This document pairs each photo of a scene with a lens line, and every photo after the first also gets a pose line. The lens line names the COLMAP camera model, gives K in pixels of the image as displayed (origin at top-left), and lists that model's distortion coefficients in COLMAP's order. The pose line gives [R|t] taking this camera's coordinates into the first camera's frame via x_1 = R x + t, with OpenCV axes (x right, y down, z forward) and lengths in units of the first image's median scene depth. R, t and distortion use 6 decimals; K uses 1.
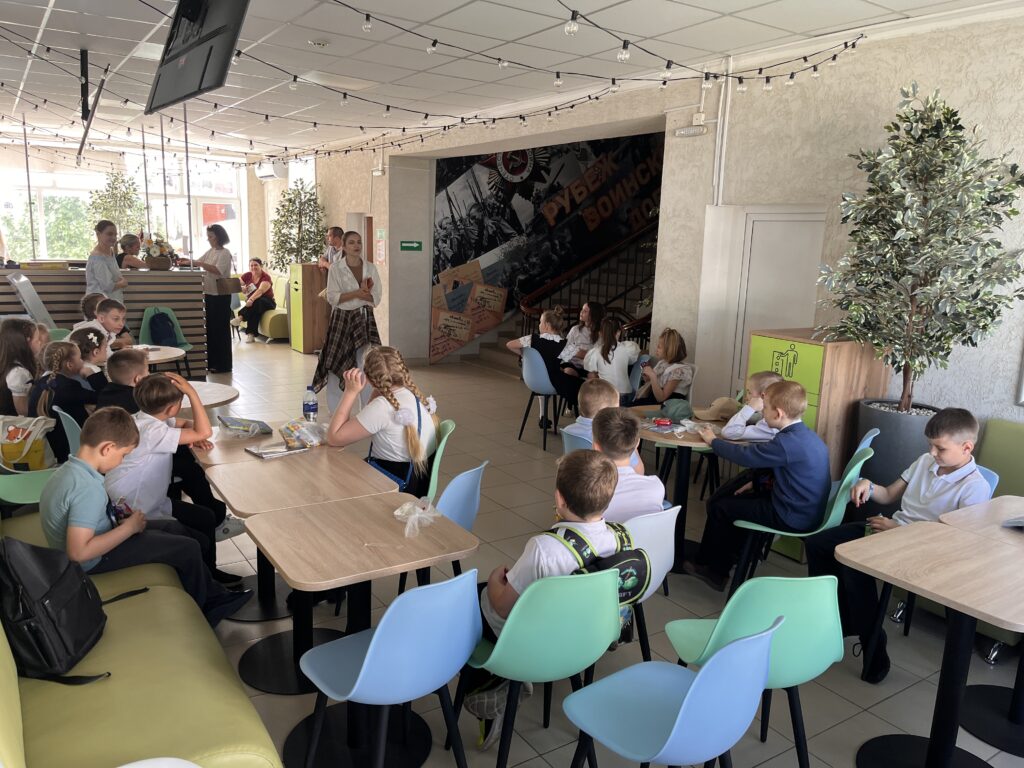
lens RADIAL K [[771.1, 0, 509.0], [0, 771.1, 388.7], [0, 0, 1]] dist [0.053901, -0.070431]
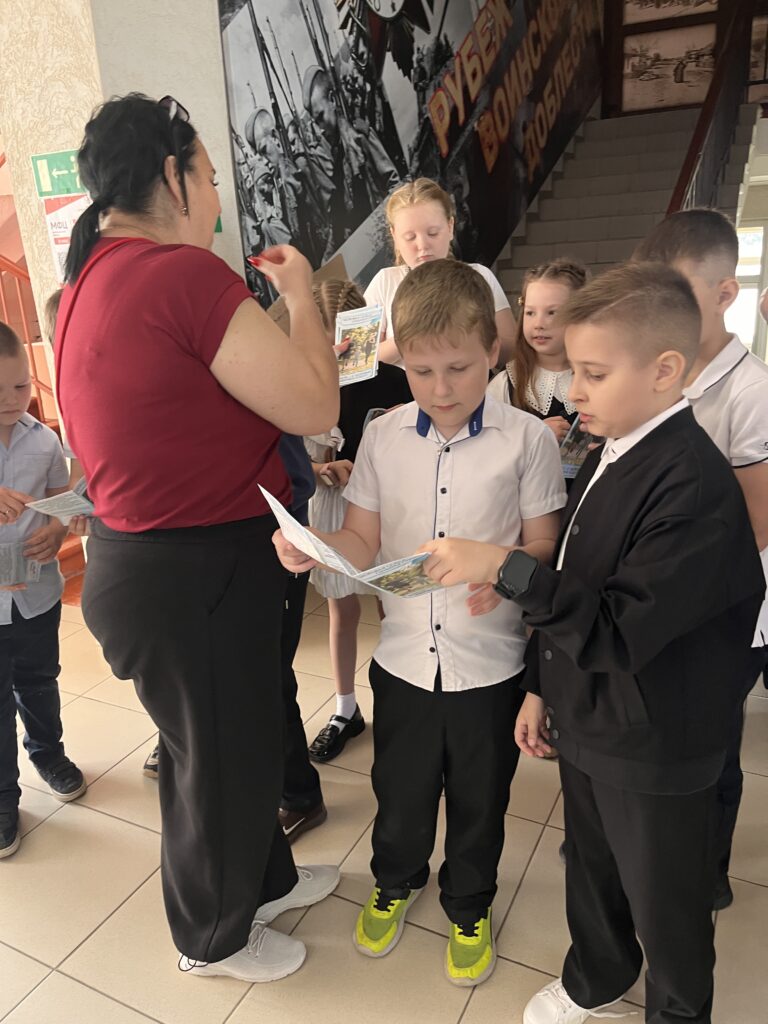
lens RADIAL K [[771.1, 0, 389.1], [0, 771.1, 514.3], [0, 0, 1]] dist [0.053901, -0.070431]
pose [[0.874742, -0.234243, 0.424213, -0.191283], [0.177004, 0.969368, 0.170280, -0.109848], [-0.451105, -0.073864, 0.889409, 0.673538]]
